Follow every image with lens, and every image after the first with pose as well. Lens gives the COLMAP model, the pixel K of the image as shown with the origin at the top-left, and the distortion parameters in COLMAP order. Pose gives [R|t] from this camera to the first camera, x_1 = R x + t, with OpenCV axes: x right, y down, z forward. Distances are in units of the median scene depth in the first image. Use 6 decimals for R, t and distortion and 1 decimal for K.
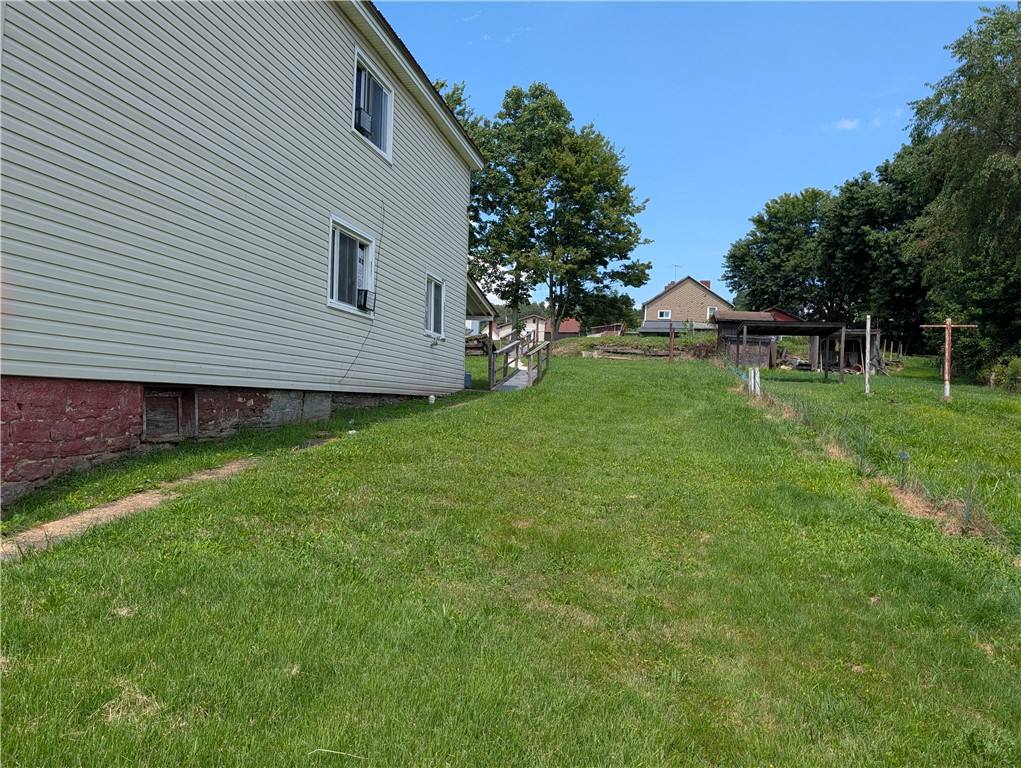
lens RADIAL K [[757.9, 0, 496.3], [0, 757.9, 383.8], [0, 0, 1]] dist [0.016149, -0.000898]
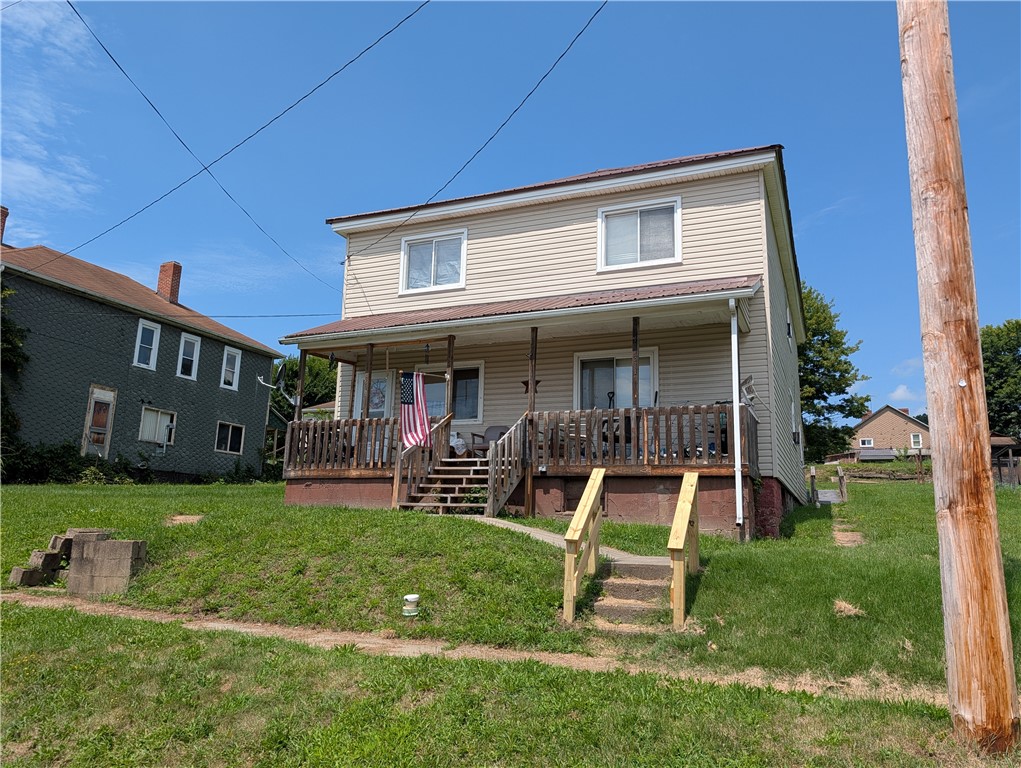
lens RADIAL K [[756.7, 0, 510.5], [0, 756.7, 384.0], [0, 0, 1]] dist [0.014060, 0.000590]
pose [[0.984564, -0.049753, -0.167802, -0.123859], [0.018959, 0.983421, -0.180341, 0.012572], [0.173993, 0.174375, 0.969185, -0.164755]]
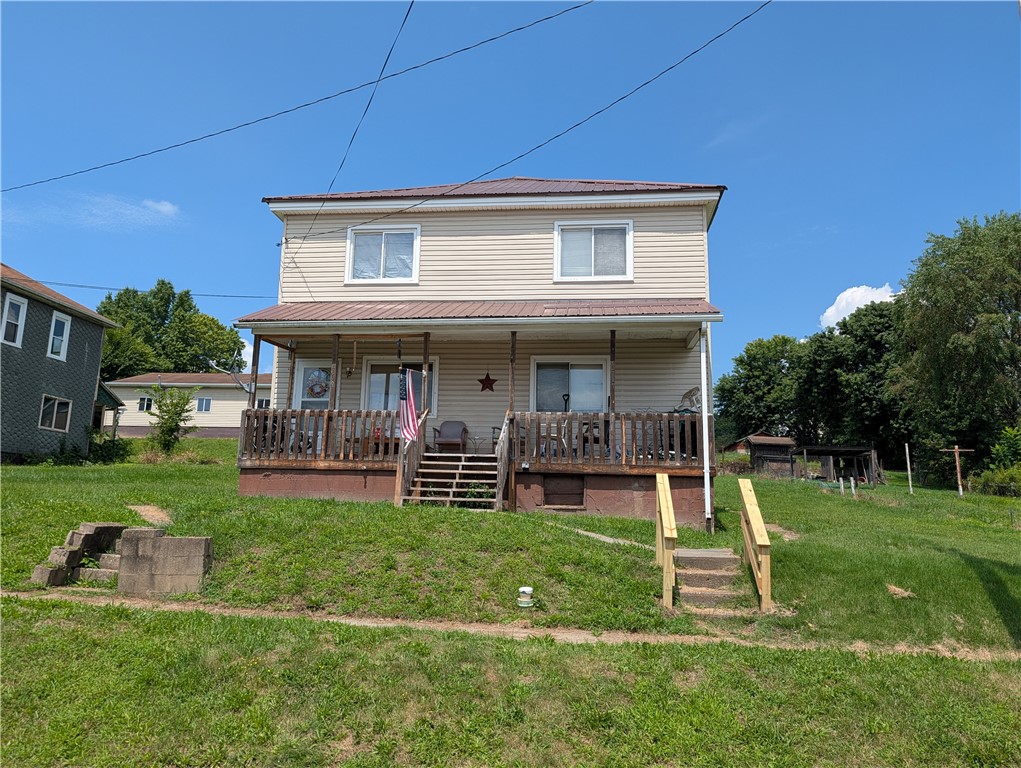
lens RADIAL K [[757.9, 0, 496.3], [0, 757.9, 383.8], [0, 0, 1]] dist [0.016149, -0.000898]
pose [[0.994479, 0.003909, 0.104866, -0.207389], [0.012267, 0.988124, -0.153168, 0.006808], [-0.104220, 0.153609, 0.982620, -0.186198]]
